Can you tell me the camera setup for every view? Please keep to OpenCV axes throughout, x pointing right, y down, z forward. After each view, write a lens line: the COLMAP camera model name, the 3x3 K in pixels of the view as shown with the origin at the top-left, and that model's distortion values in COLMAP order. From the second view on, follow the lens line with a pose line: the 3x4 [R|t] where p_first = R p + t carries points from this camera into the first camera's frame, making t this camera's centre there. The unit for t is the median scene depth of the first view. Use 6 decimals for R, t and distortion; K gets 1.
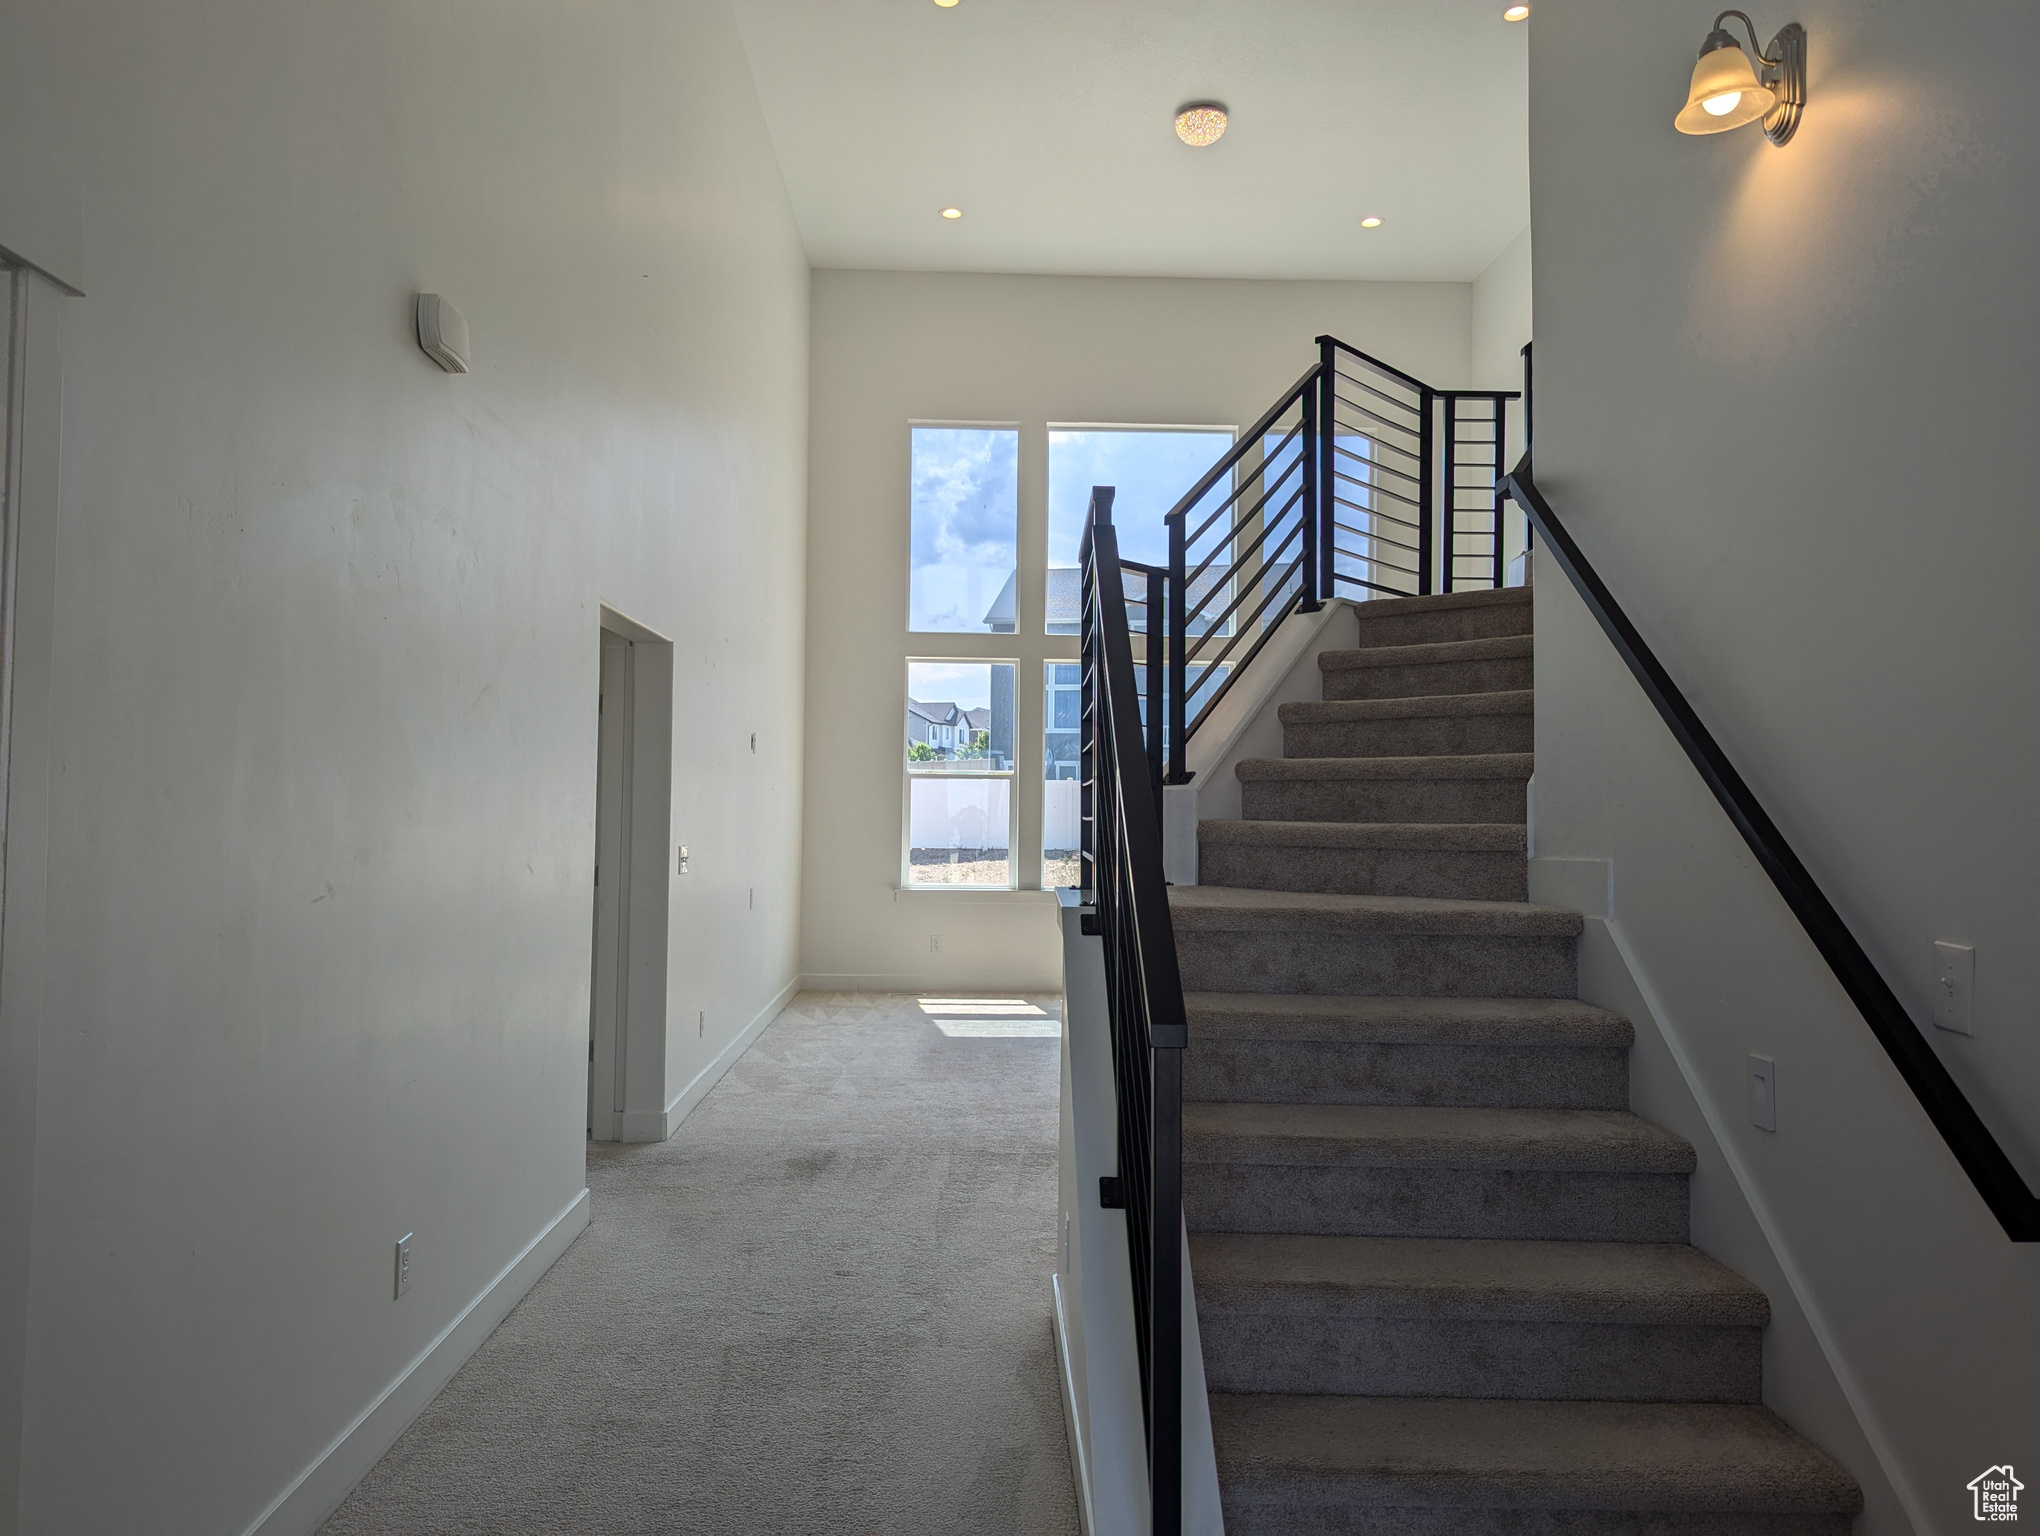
lens RADIAL K [[1442.3, 0, 1040.2], [0, 1442.3, 770.4], [0, 0, 1]] dist [0.056359, -0.047606]
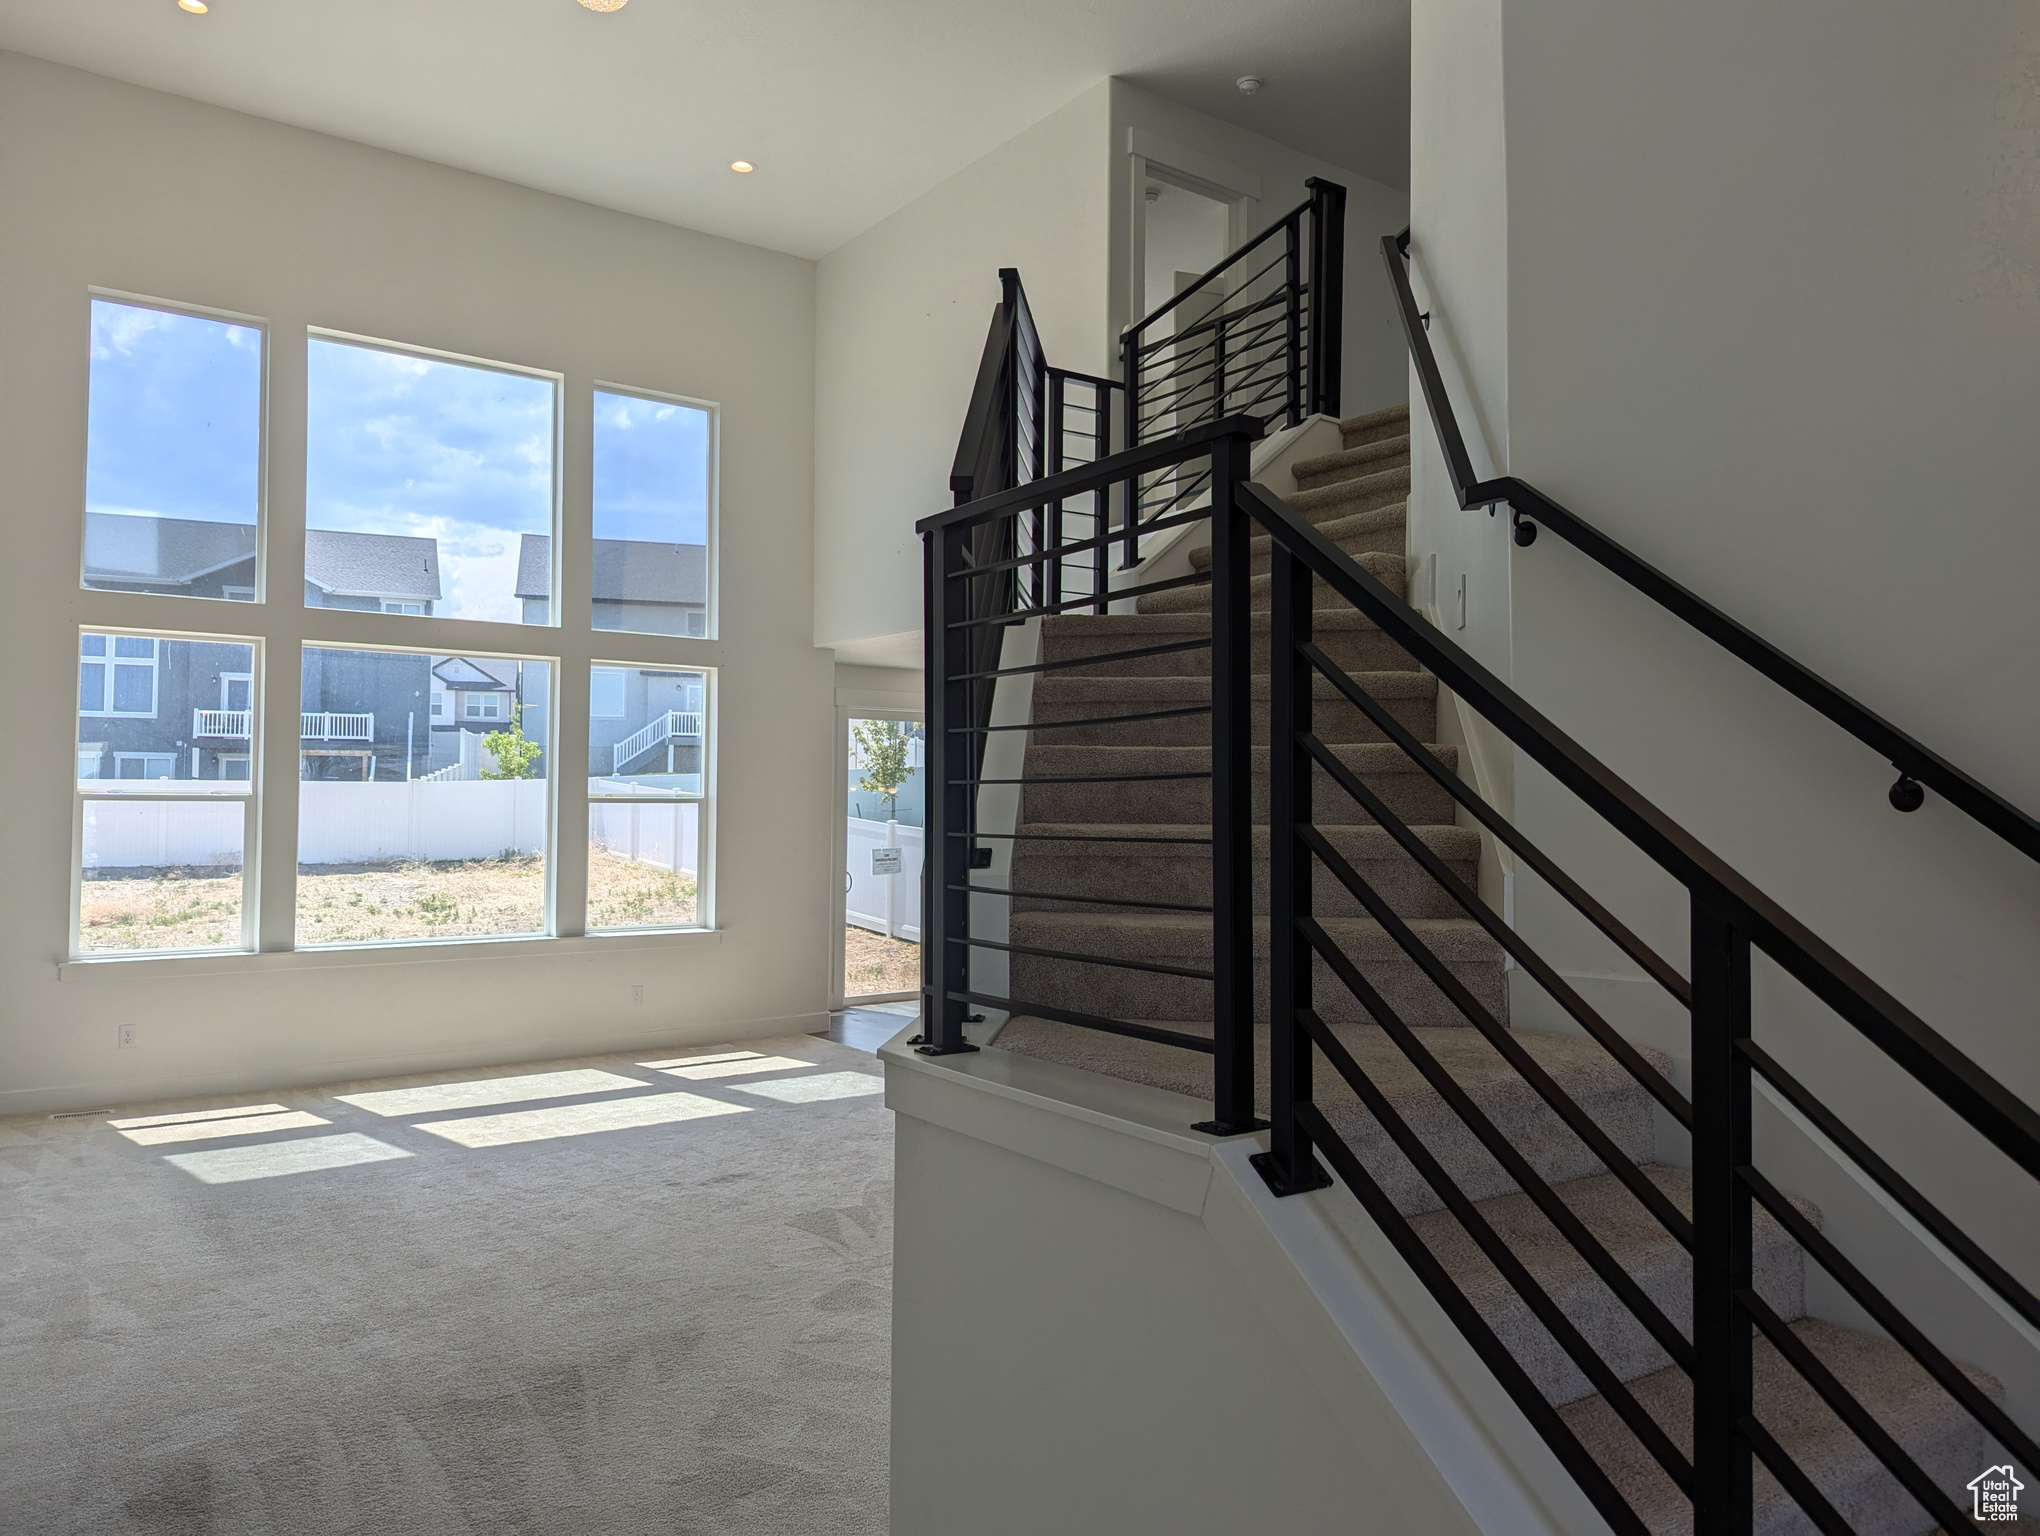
lens RADIAL K [[1442.3, 0, 1027.9], [0, 1442.3, 765.4], [0, 0, 1]] dist [0.056359, -0.047606]
pose [[0.830961, 0.010088, 0.556239, -0.104755], [-0.010699, 0.999940, -0.002153, -0.014713], [-0.556228, -0.004162, 0.831020, 0.161326]]
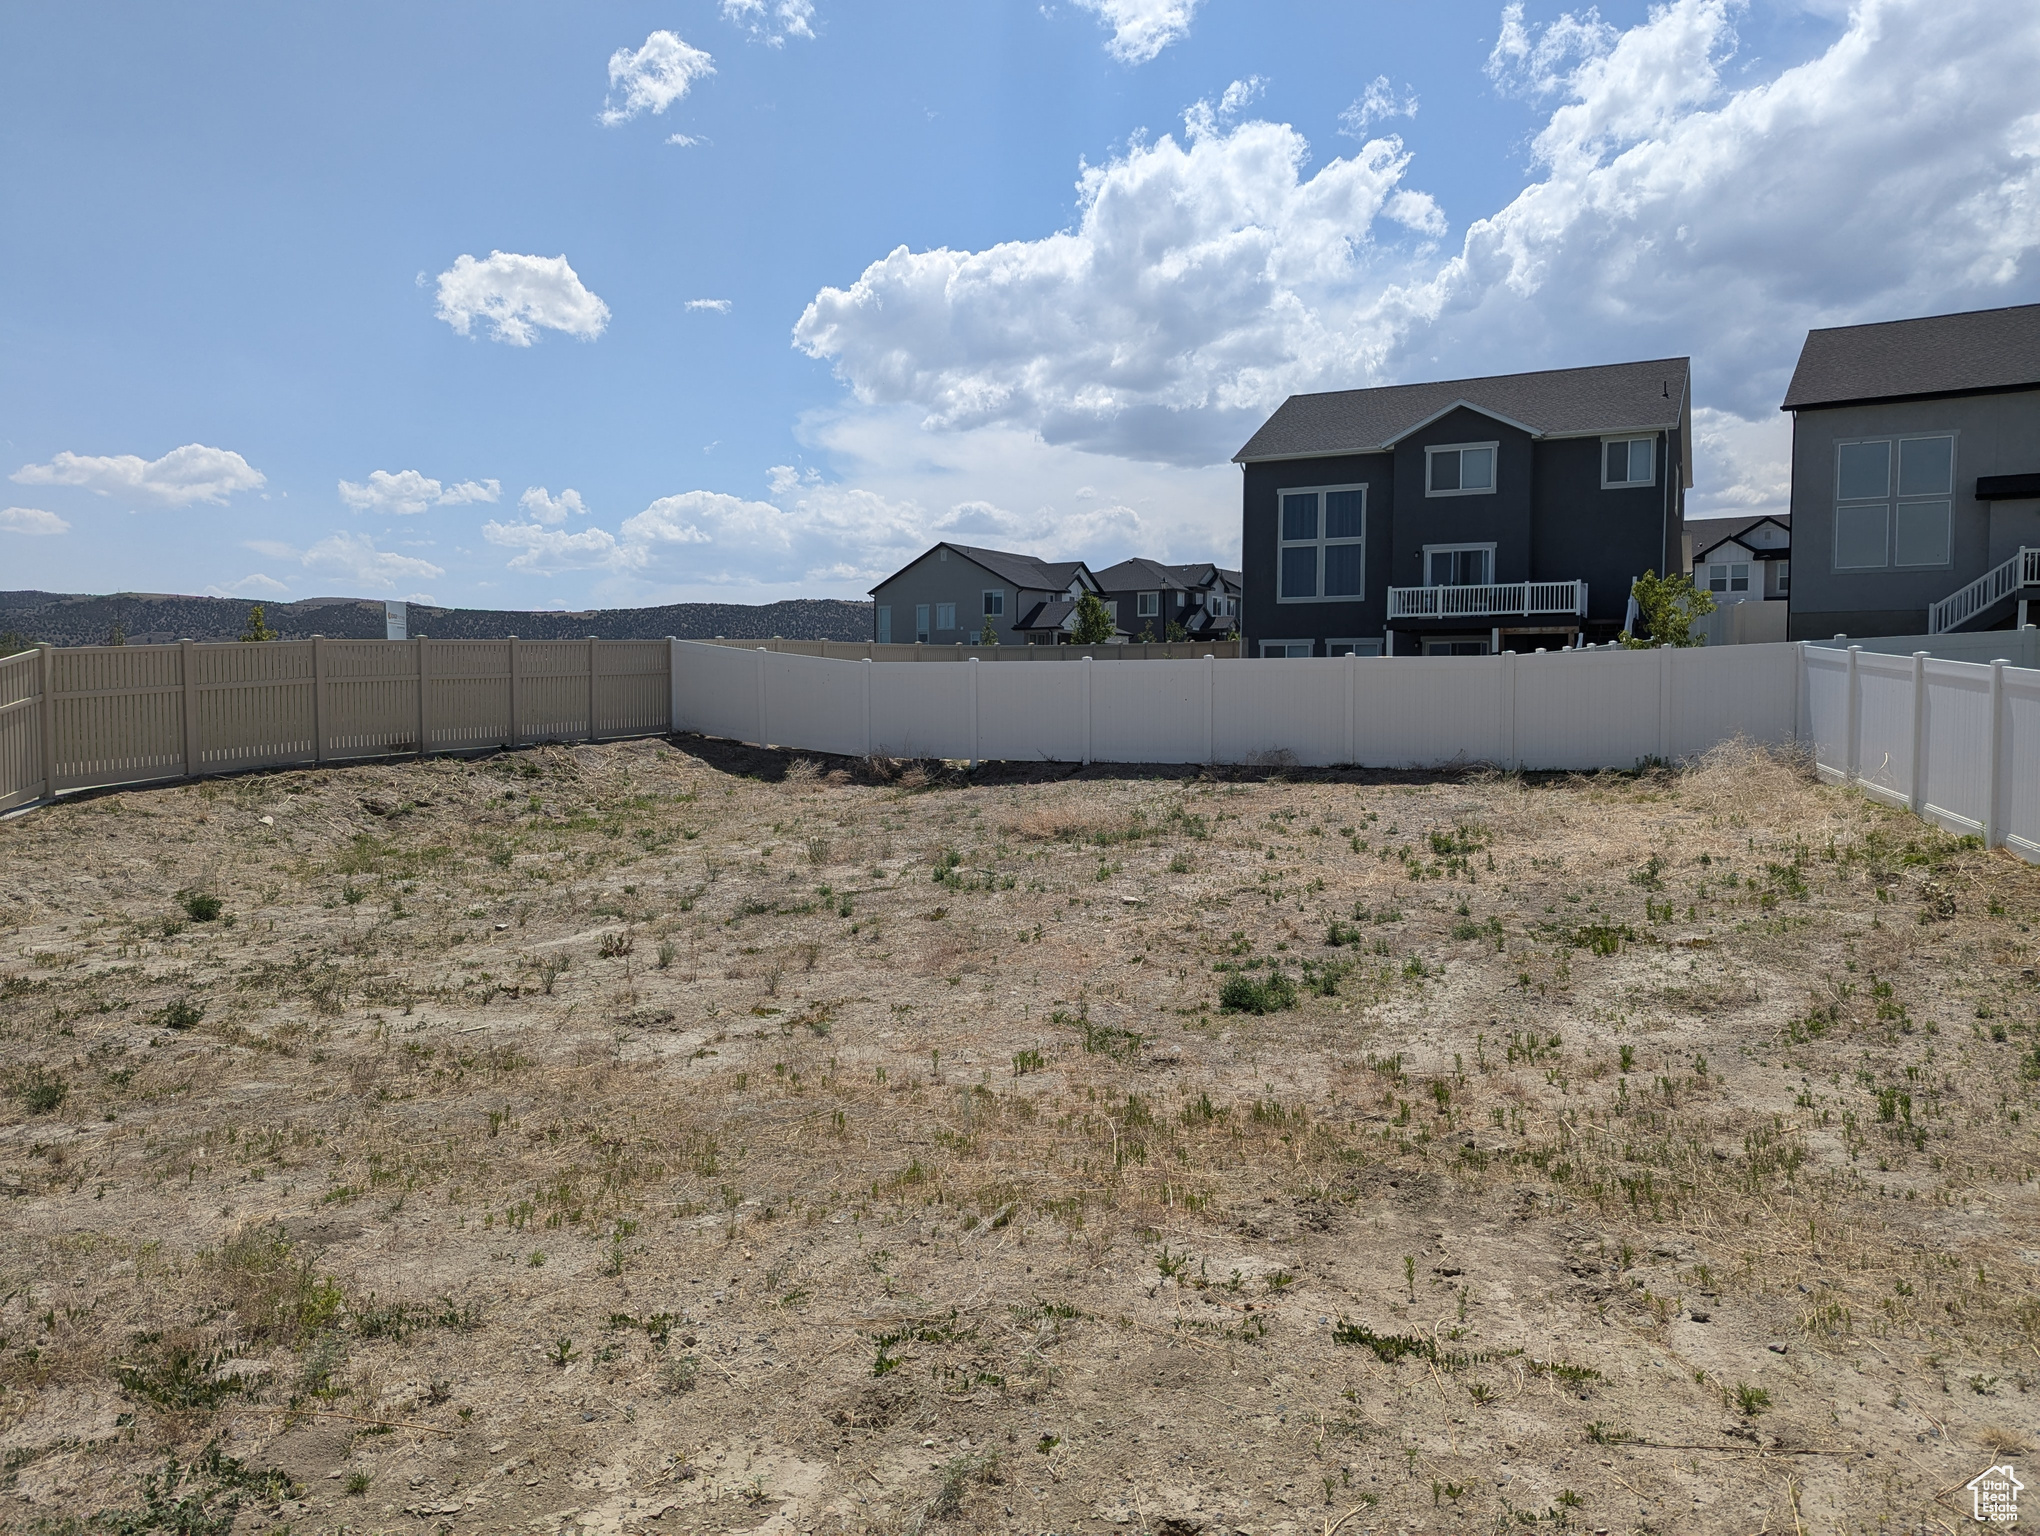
lens RADIAL K [[1442.3, 0, 1010.8], [0, 1442.3, 764.3], [0, 0, 1]] dist [0.056359, -0.047606]
pose [[0.956536, 0.006361, -0.291545, 0.412010], [0.014101, 0.997584, 0.068030, 0.028473], [0.291273, -0.069184, 0.954135, 1.115387]]
